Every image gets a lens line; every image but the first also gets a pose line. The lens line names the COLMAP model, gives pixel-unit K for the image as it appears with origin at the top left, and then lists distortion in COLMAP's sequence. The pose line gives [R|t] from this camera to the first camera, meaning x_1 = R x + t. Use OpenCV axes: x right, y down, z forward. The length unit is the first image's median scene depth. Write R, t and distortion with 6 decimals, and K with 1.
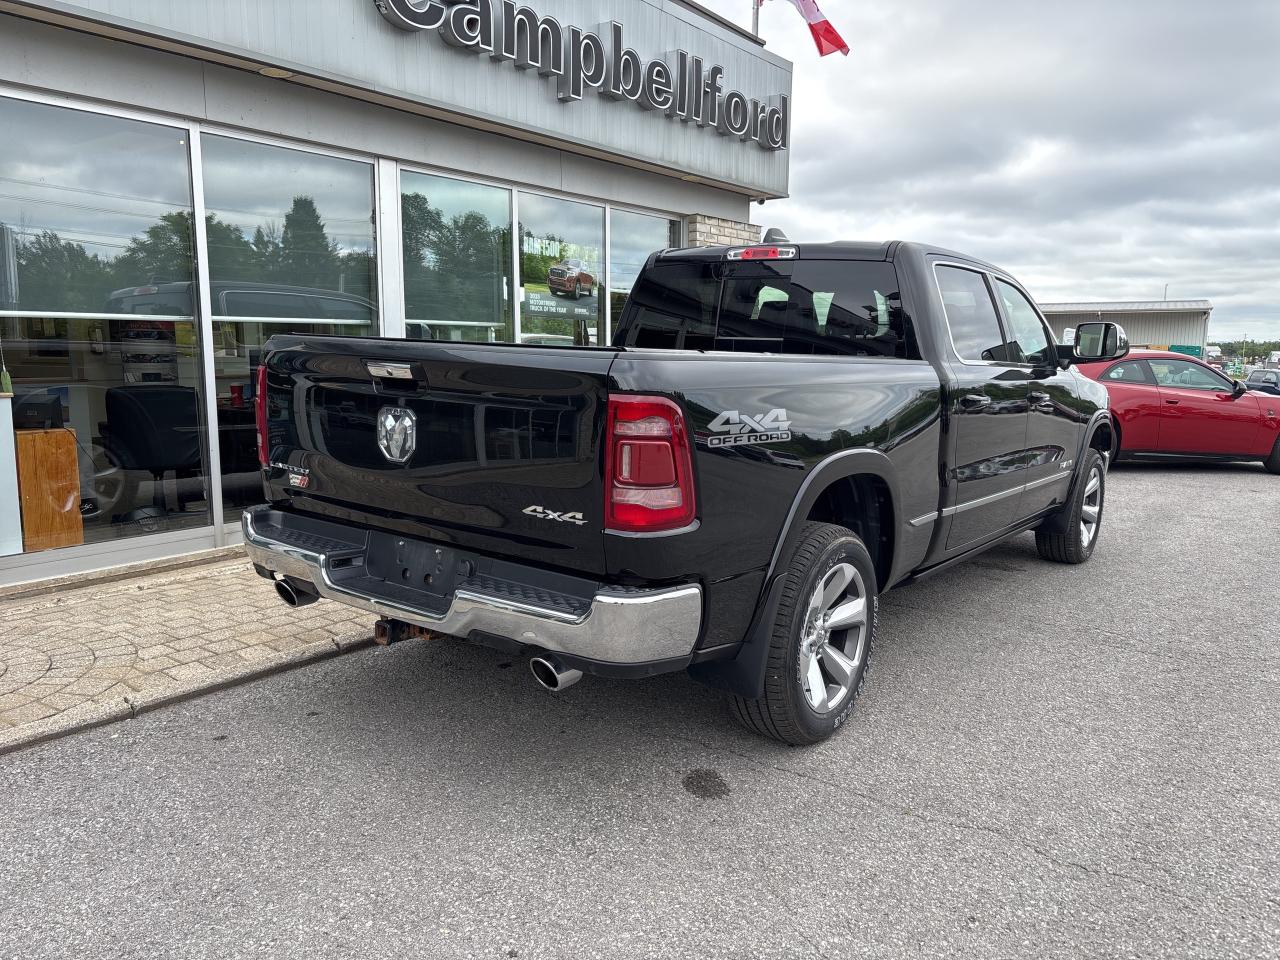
lens RADIAL K [[970.6, 0, 640.0], [0, 970.6, 480.0], [0, 0, 1]] dist [0.046113, -0.048208]
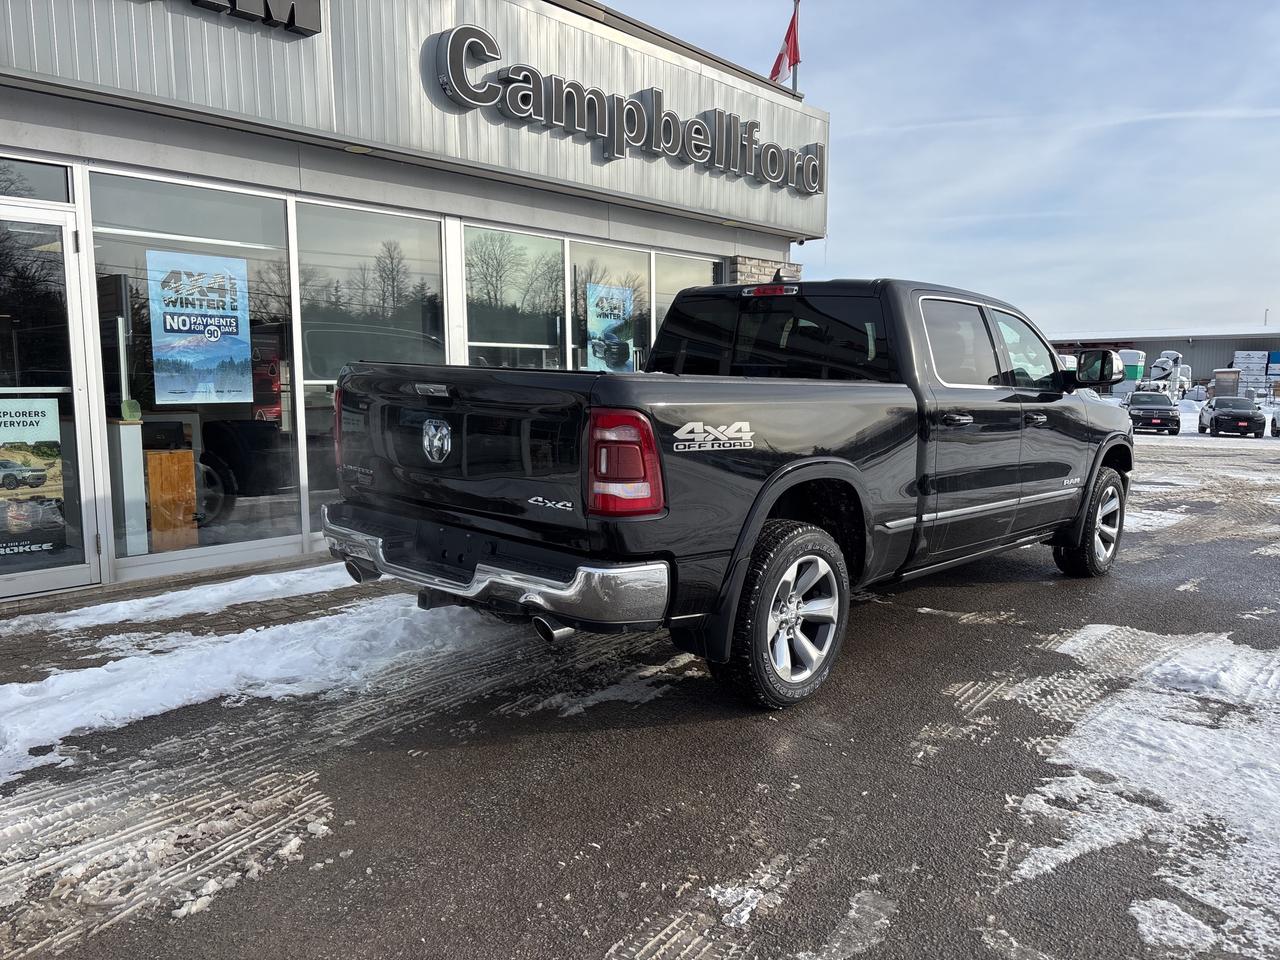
lens RADIAL K [[970.6, 0, 640.0], [0, 970.6, 480.0], [0, 0, 1]] dist [0.046113, -0.048208]
pose [[0.994981, 0.010467, -0.099514, 0.097538], [-0.013246, 0.999539, -0.027311, 0.024431], [0.099182, 0.028492, 0.994661, -0.157363]]
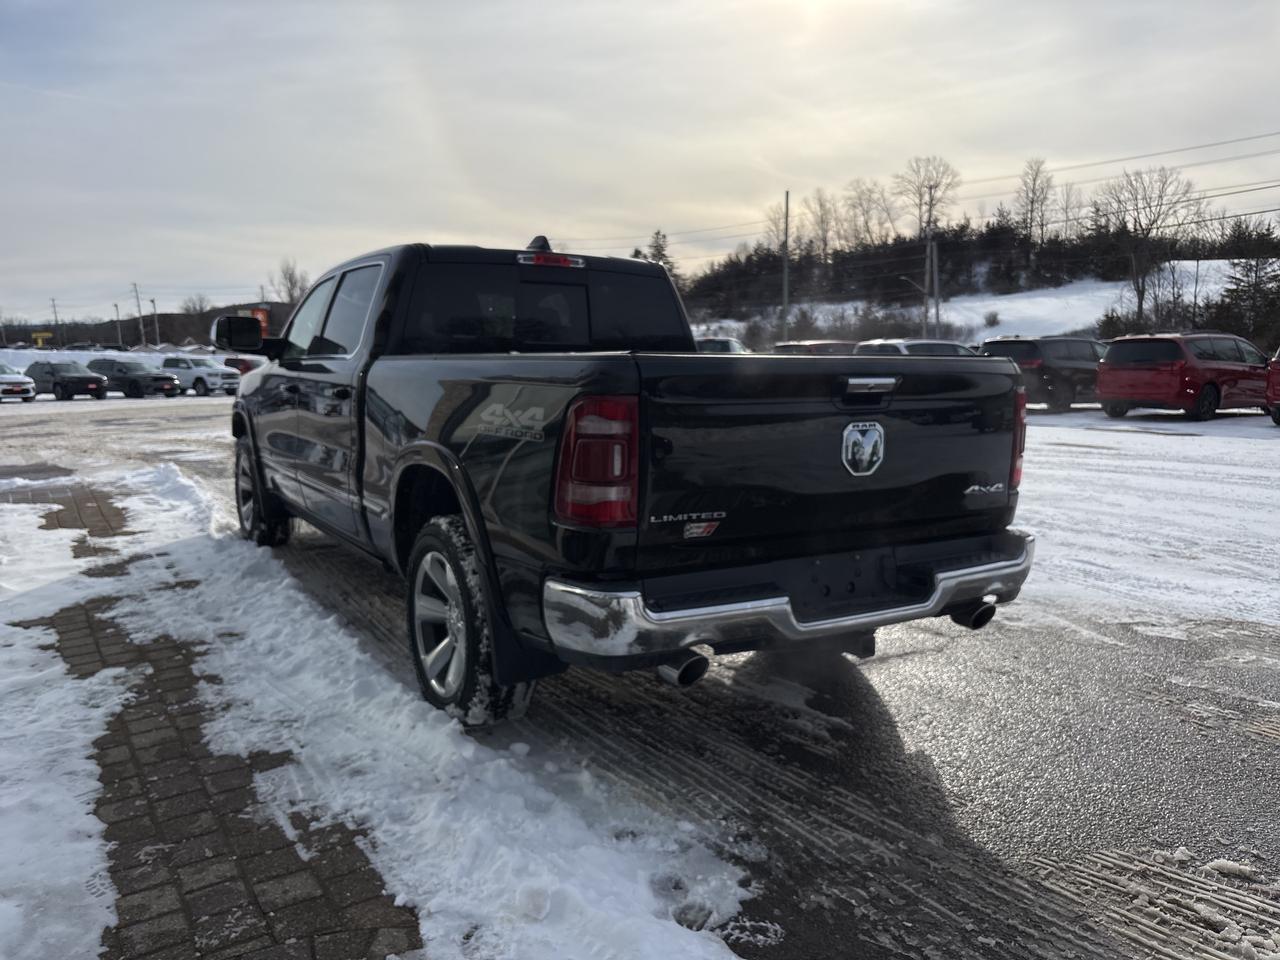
lens RADIAL K [[1012.4, 0, 638.6], [0, 1012.4, 441.7], [0, 0, 1]] dist [0.046978, -0.006836]
pose [[0.369105, -0.125334, 0.920898, -0.945854], [0.148819, 0.986050, 0.074553, -0.119395], [-0.917396, 0.109529, 0.382608, 0.576344]]
